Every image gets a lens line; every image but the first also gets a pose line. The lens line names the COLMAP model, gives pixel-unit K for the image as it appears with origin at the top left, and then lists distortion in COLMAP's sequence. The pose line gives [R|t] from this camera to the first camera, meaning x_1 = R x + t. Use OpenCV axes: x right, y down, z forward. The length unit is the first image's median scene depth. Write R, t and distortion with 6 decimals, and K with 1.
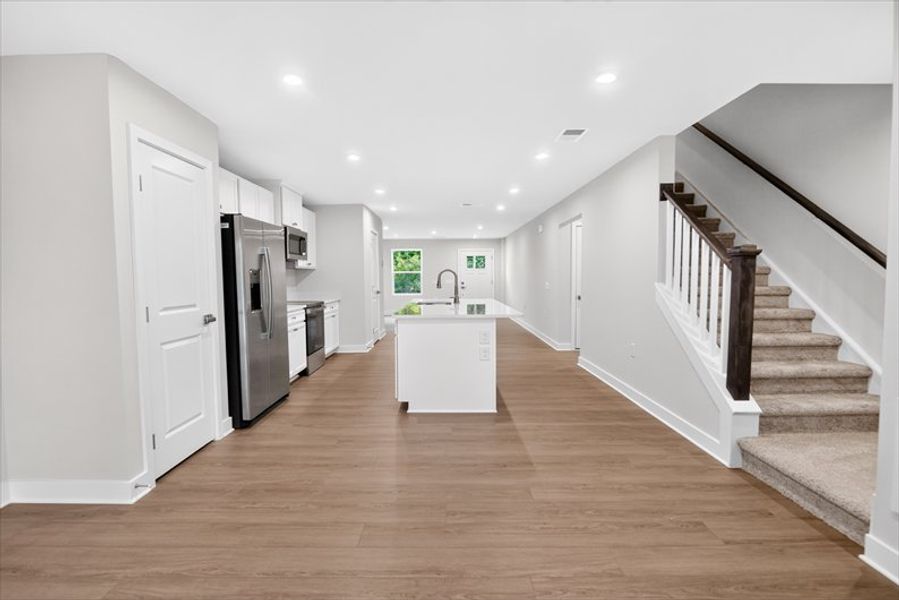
lens RADIAL K [[490.3, 0, 444.2], [0, 490.3, 301.3], [0, 0, 1]] dist [-0.000544, -0.000970]
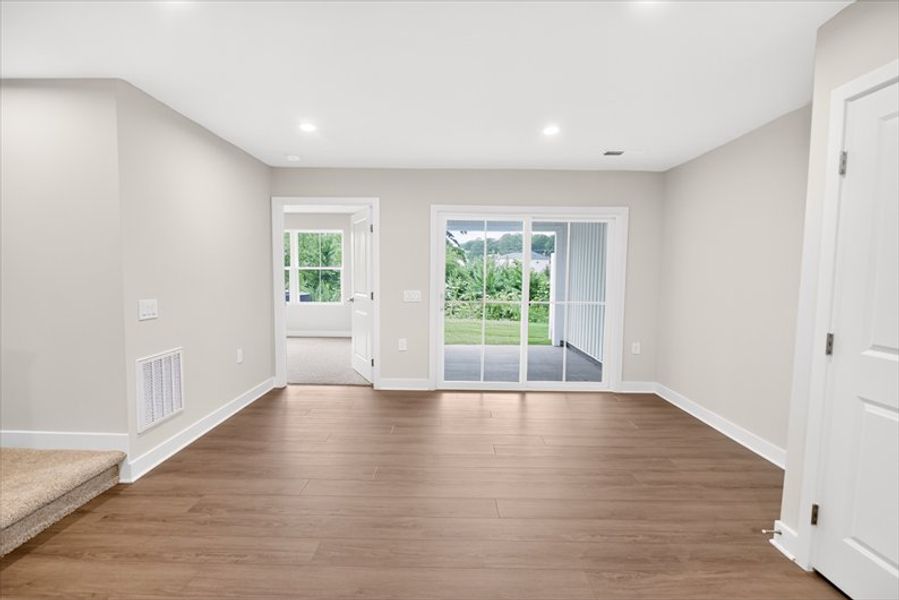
lens RADIAL K [[490.3, 0, 446.7], [0, 490.3, 309.9], [0, 0, 1]] dist [-0.000976, -0.001203]
pose [[-0.999983, -0.005796, 0.000626, -0.037967], [-0.005666, 0.991532, 0.129742, -0.116276], [-0.001373, 0.129736, -0.991548, 1.745910]]
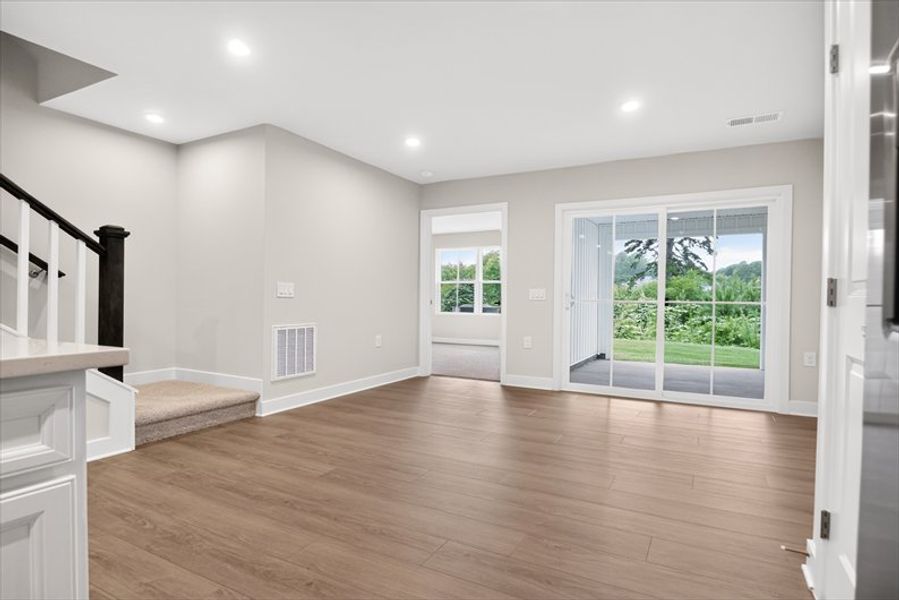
lens RADIAL K [[490.3, 0, 444.2], [0, 490.3, 301.3], [0, 0, 1]] dist [-0.000544, -0.000970]
pose [[-0.880878, -0.007361, 0.473286, -0.491170], [0.017903, 0.998645, 0.048854, 0.002345], [-0.473004, 0.051508, -0.879553, 1.725441]]
